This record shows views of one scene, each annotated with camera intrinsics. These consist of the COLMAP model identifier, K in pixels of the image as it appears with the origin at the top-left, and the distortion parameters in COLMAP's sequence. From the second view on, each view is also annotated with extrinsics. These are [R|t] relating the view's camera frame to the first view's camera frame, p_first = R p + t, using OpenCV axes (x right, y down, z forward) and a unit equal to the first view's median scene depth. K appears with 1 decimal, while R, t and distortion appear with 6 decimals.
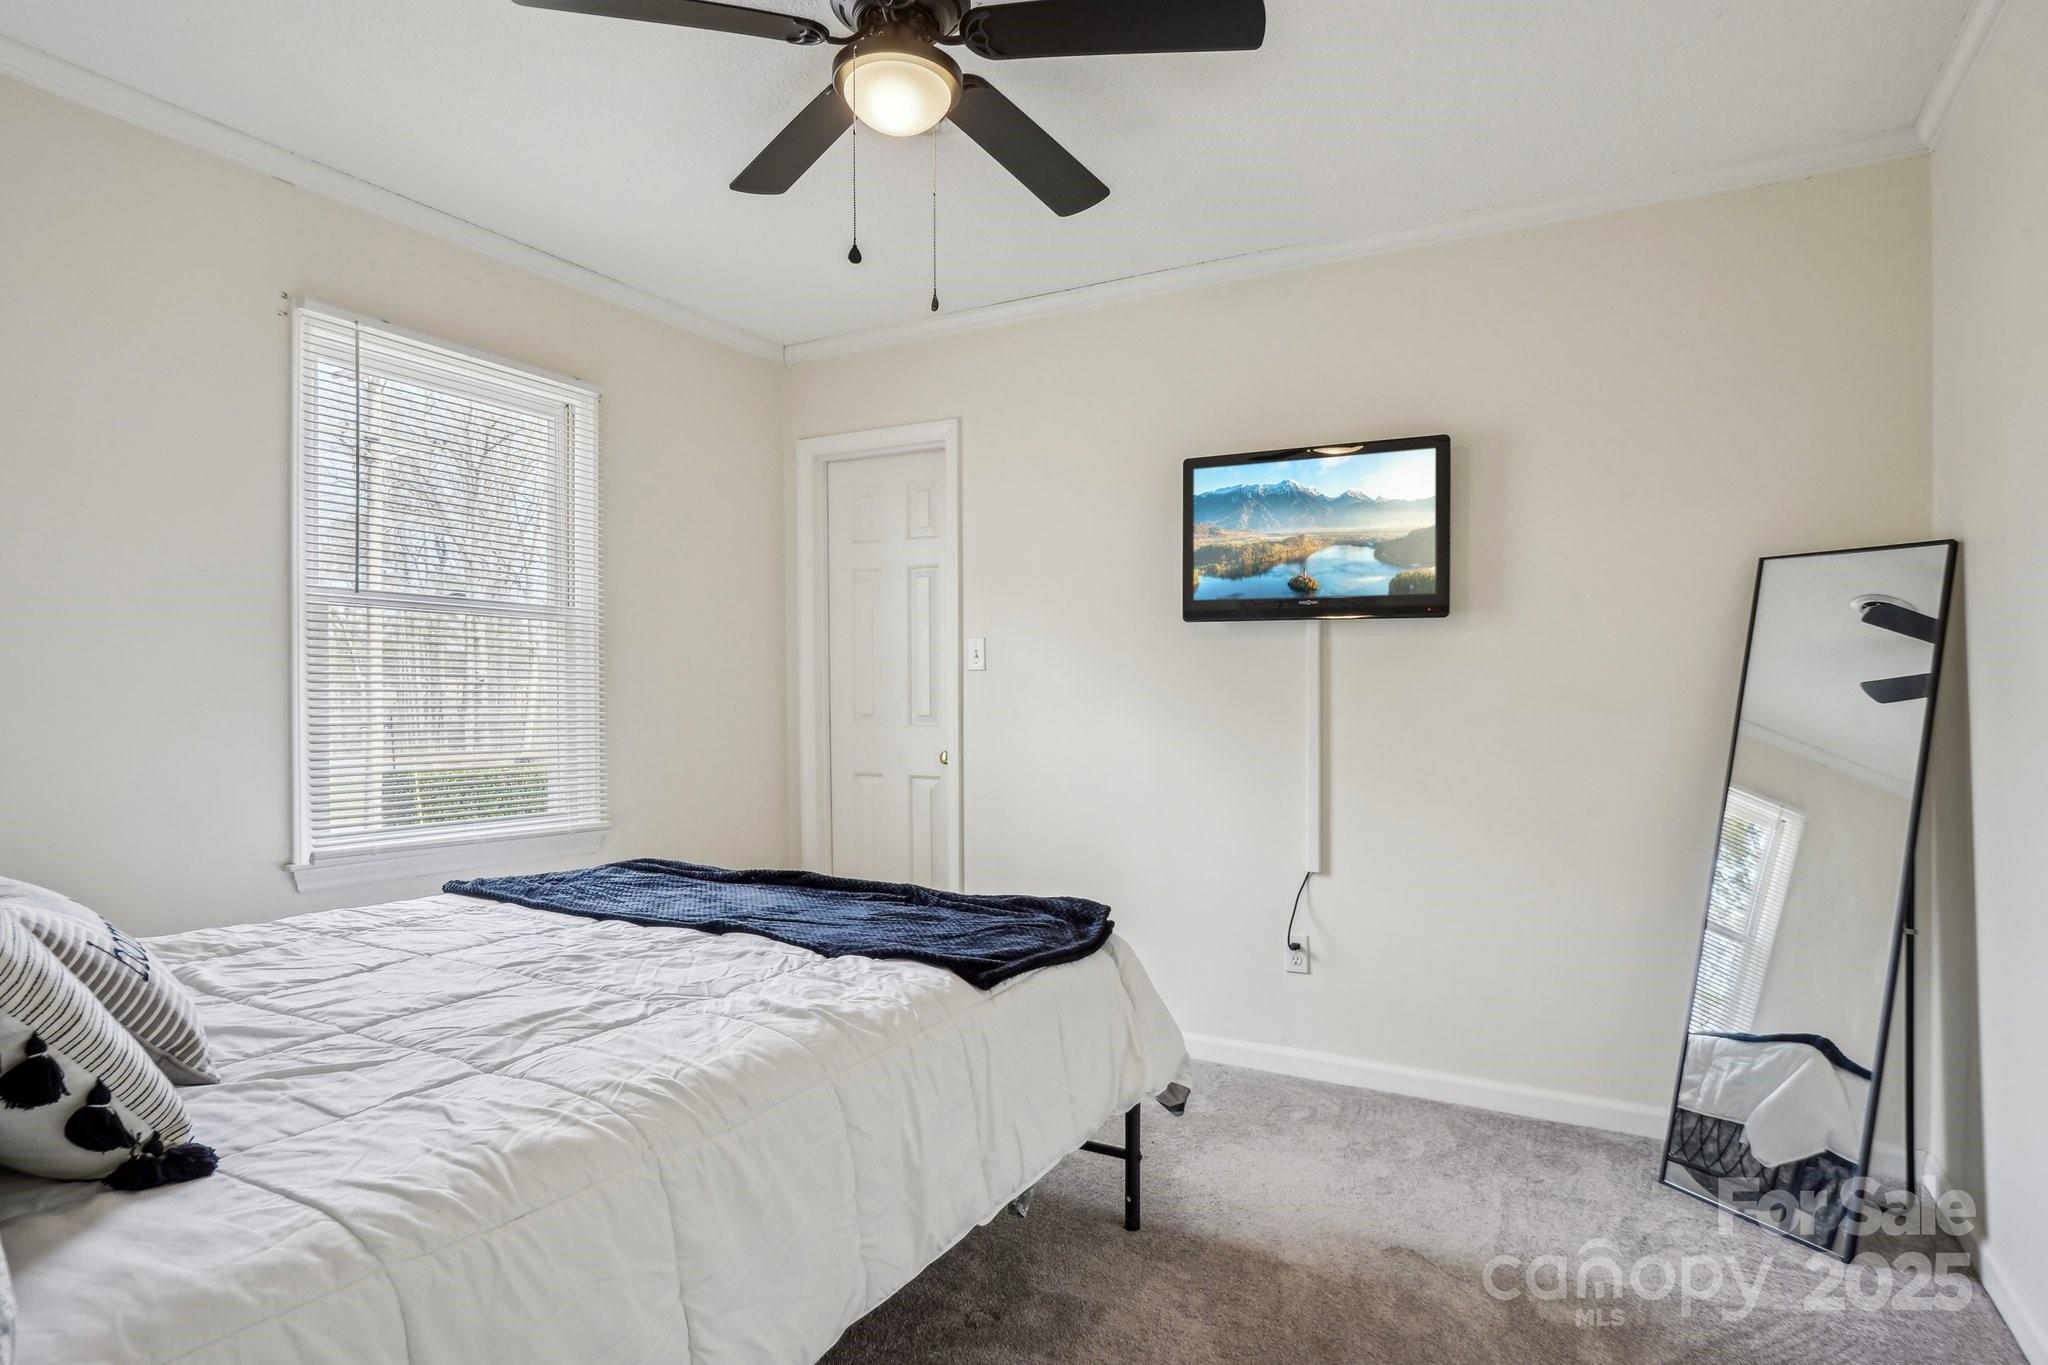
lens RADIAL K [[1114.2, 0, 1018.5], [0, 1114.2, 684.8], [0, 0, 1]] dist [-0.043639, 0.019688]
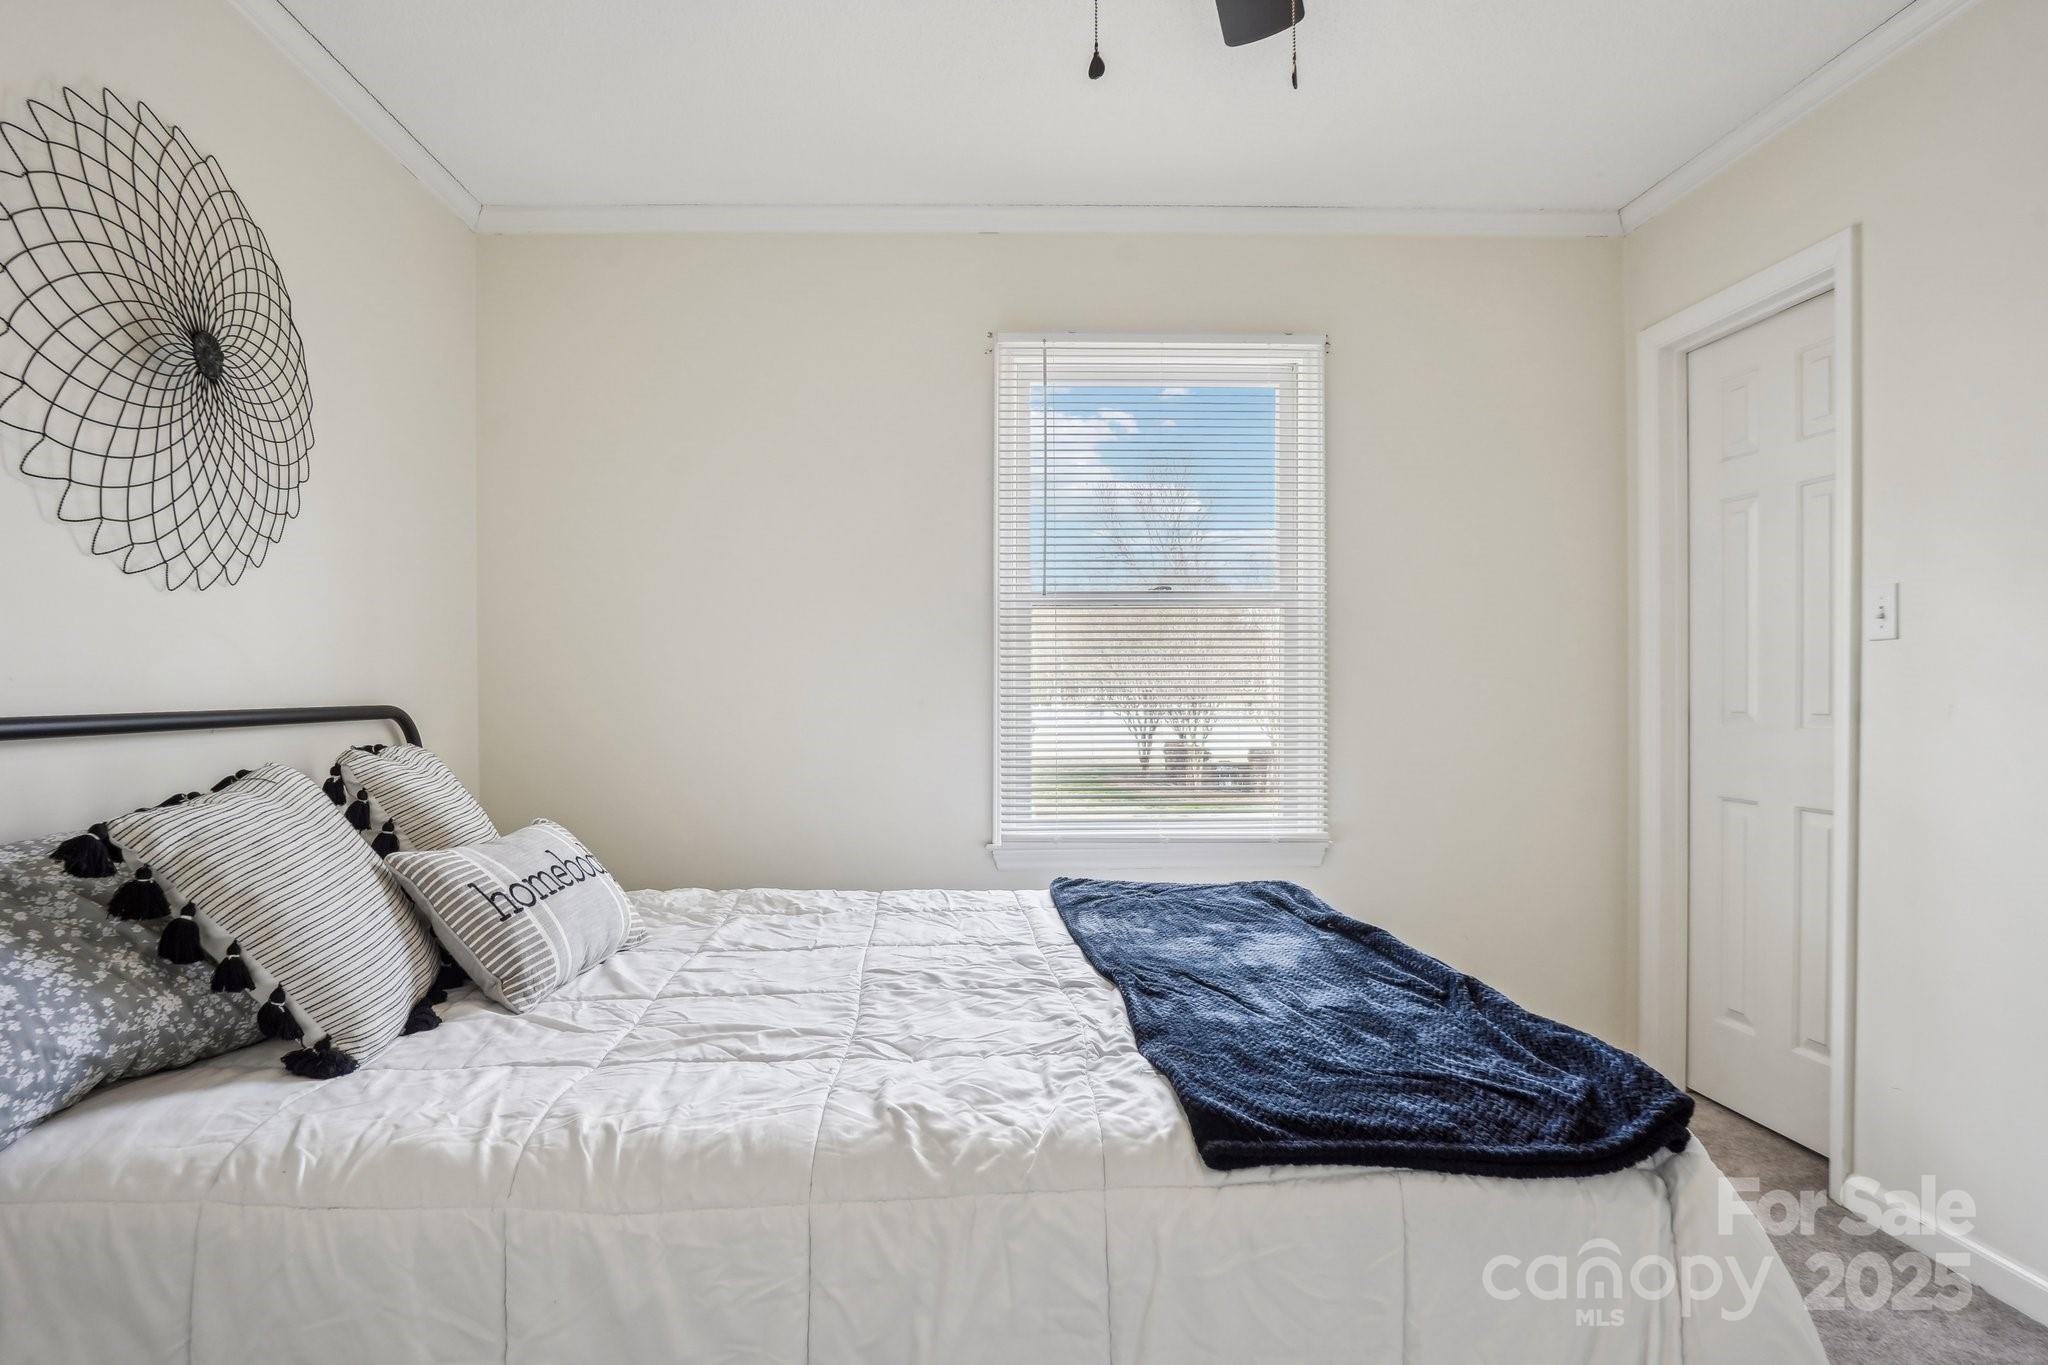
lens RADIAL K [[1114.2, 0, 1015.9], [0, 1114.2, 696.0], [0, 0, 1]] dist [-0.043639, 0.019688]
pose [[0.518858, -0.003372, -0.854854, 0.317092], [0.019262, 0.999784, 0.007747, 0.005107], [0.854643, -0.020486, 0.518811, 0.434762]]
